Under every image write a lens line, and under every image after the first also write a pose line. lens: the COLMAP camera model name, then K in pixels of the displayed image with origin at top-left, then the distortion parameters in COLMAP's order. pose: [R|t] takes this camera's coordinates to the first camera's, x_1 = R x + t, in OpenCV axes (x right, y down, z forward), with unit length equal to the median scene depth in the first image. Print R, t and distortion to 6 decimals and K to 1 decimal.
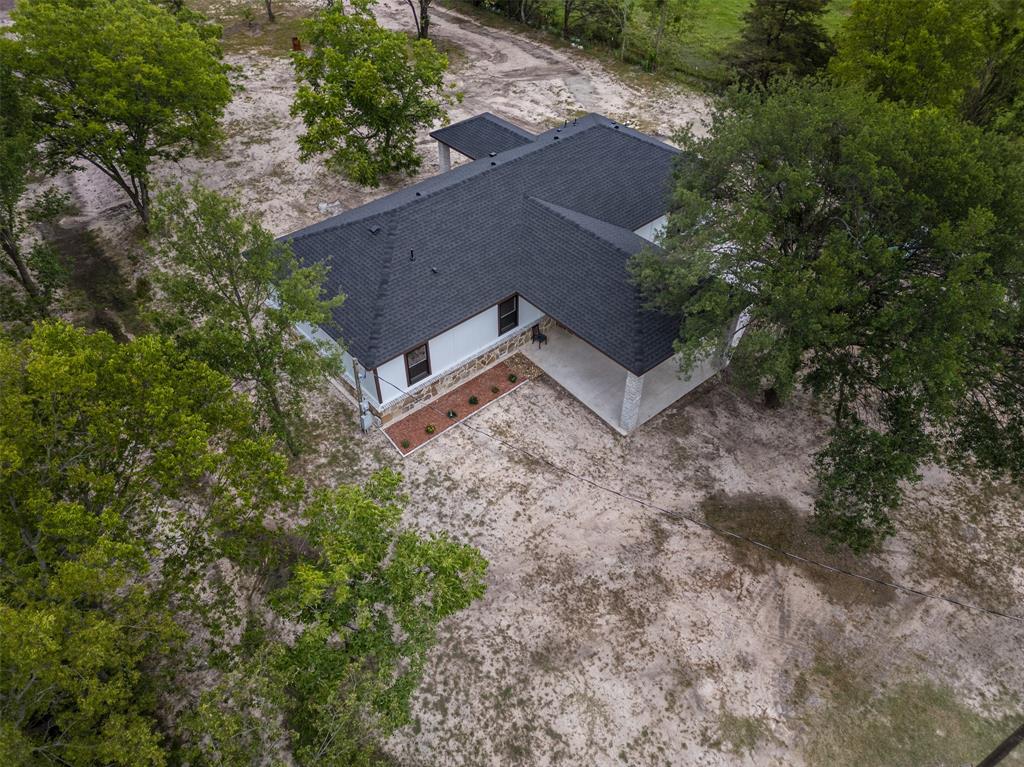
lens RADIAL K [[711.6, 0, 510.0], [0, 711.6, 383.2], [0, 0, 1]] dist [0.034082, -0.002254]
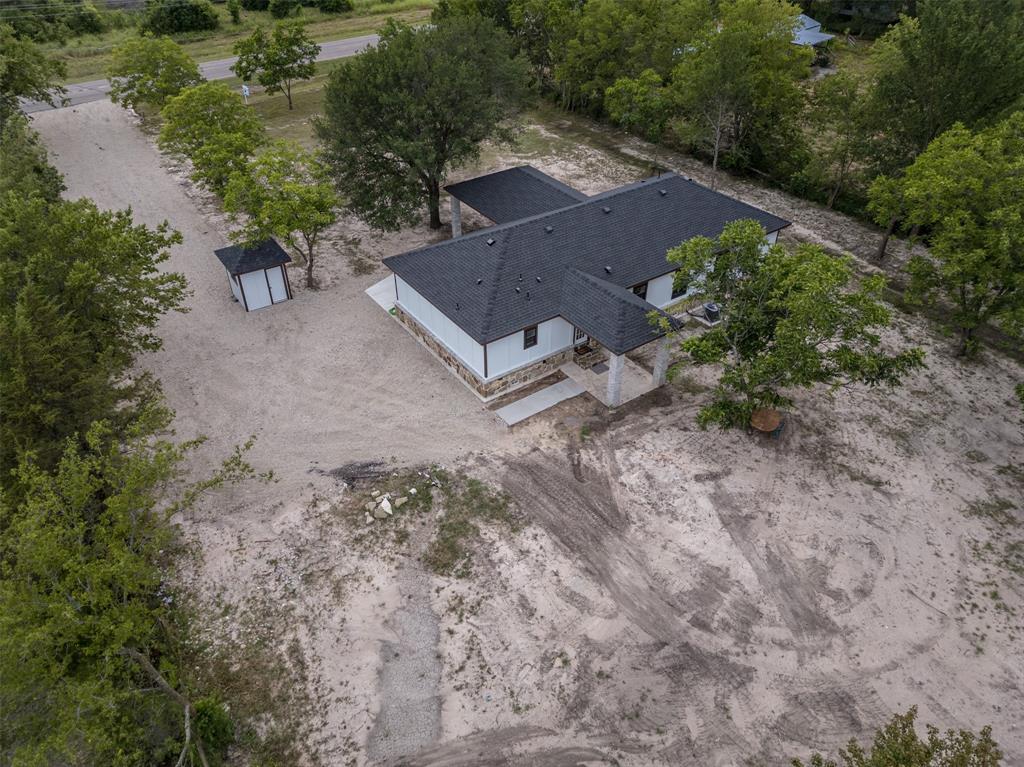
lens RADIAL K [[711.6, 0, 510.0], [0, 711.6, 383.2], [0, 0, 1]] dist [0.034082, -0.002254]
pose [[-0.994402, -0.062108, 0.085479, 0.013673], [0.074888, 0.156412, 0.984849, -0.906835], [-0.074537, 0.985737, -0.150886, 0.924285]]
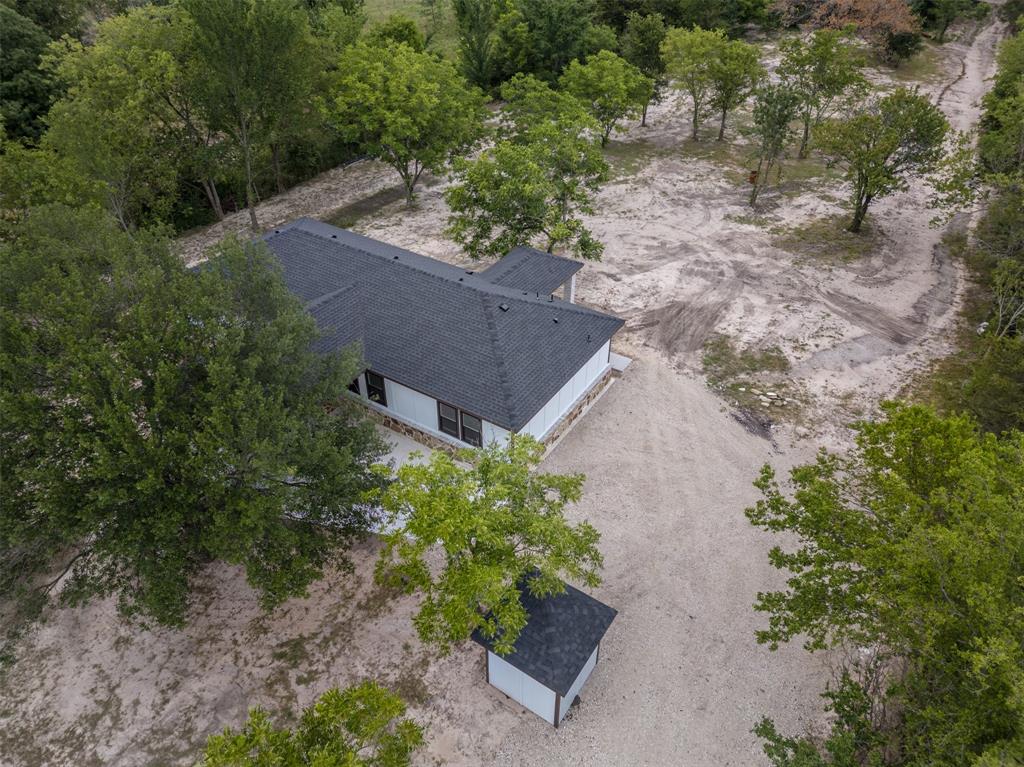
lens RADIAL K [[711.6, 0, 510.0], [0, 711.6, 383.2], [0, 0, 1]] dist [0.034082, -0.002254]
pose [[0.270379, 0.582073, -0.766868, 0.611357], [-0.668086, 0.686974, 0.285880, -0.379206], [0.693221, 0.435038, 0.574618, 0.363686]]
